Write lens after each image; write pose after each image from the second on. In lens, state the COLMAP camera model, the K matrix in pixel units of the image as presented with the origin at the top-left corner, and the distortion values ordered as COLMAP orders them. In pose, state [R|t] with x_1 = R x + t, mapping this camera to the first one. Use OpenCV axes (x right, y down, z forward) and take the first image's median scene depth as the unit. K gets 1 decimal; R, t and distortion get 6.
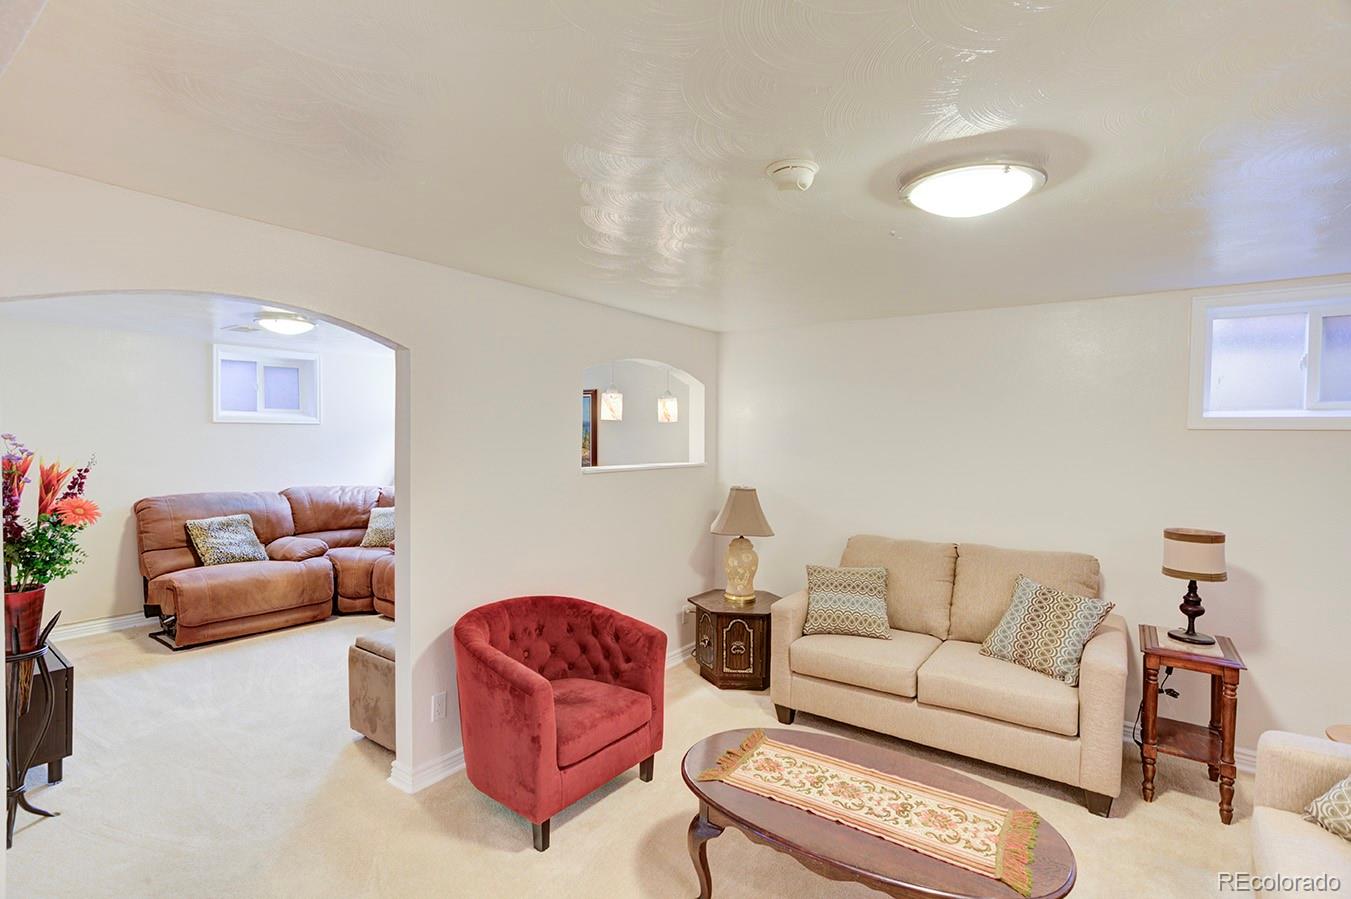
lens RADIAL K [[674.2, 0, 666.4], [0, 674.2, 447.6], [0, 0, 1]] dist [-0.021194, 0.012736]
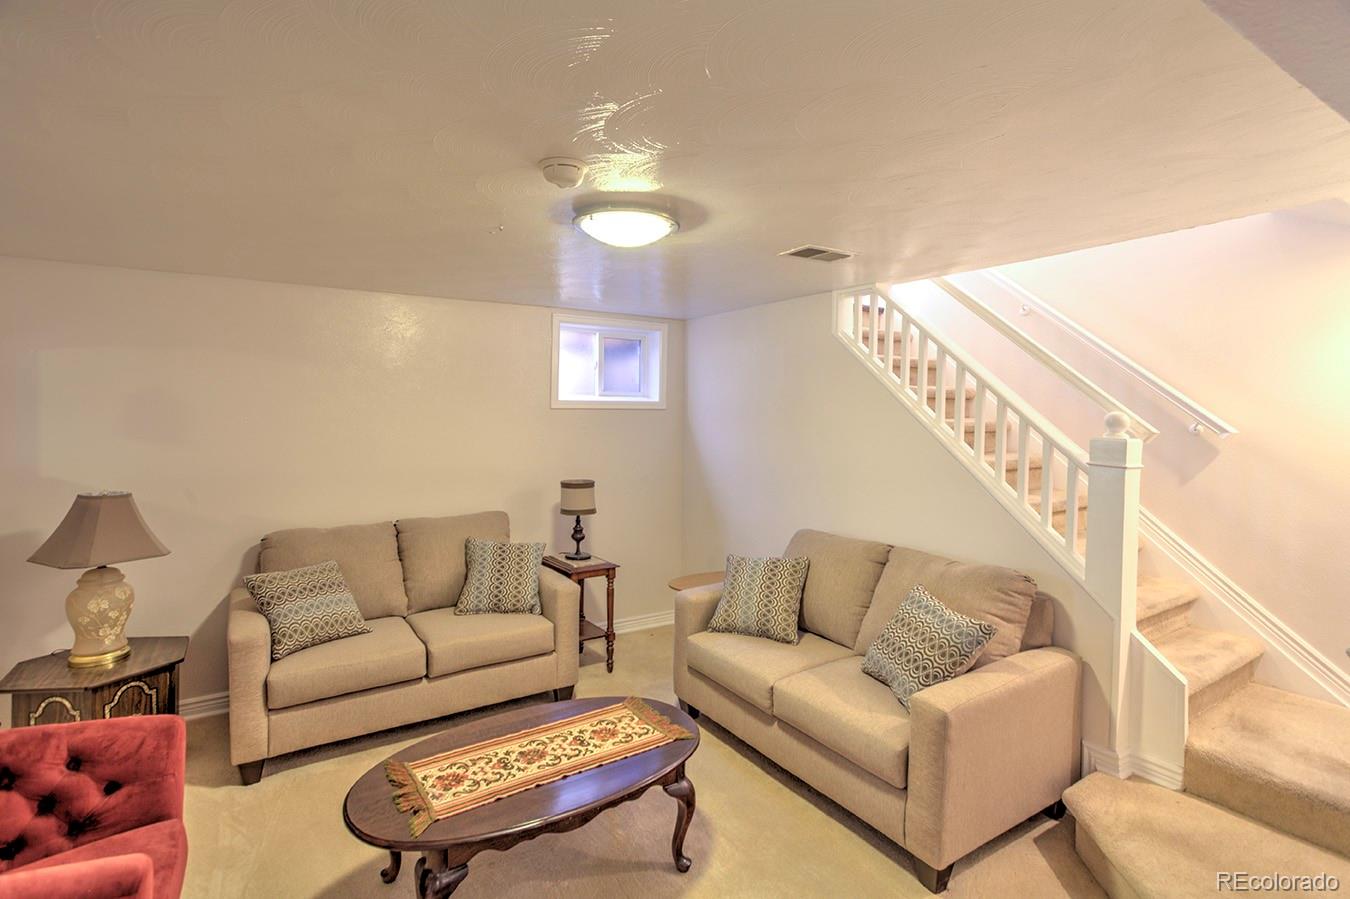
lens RADIAL K [[673.7, 0, 672.0], [0, 673.7, 440.6], [0, 0, 1]] dist [-0.021194, 0.012736]
pose [[0.323909, -0.045354, 0.945000, -0.464646], [0.020923, 0.998949, 0.040771, -0.013585], [-0.945857, 0.006566, 0.324518, 0.332850]]
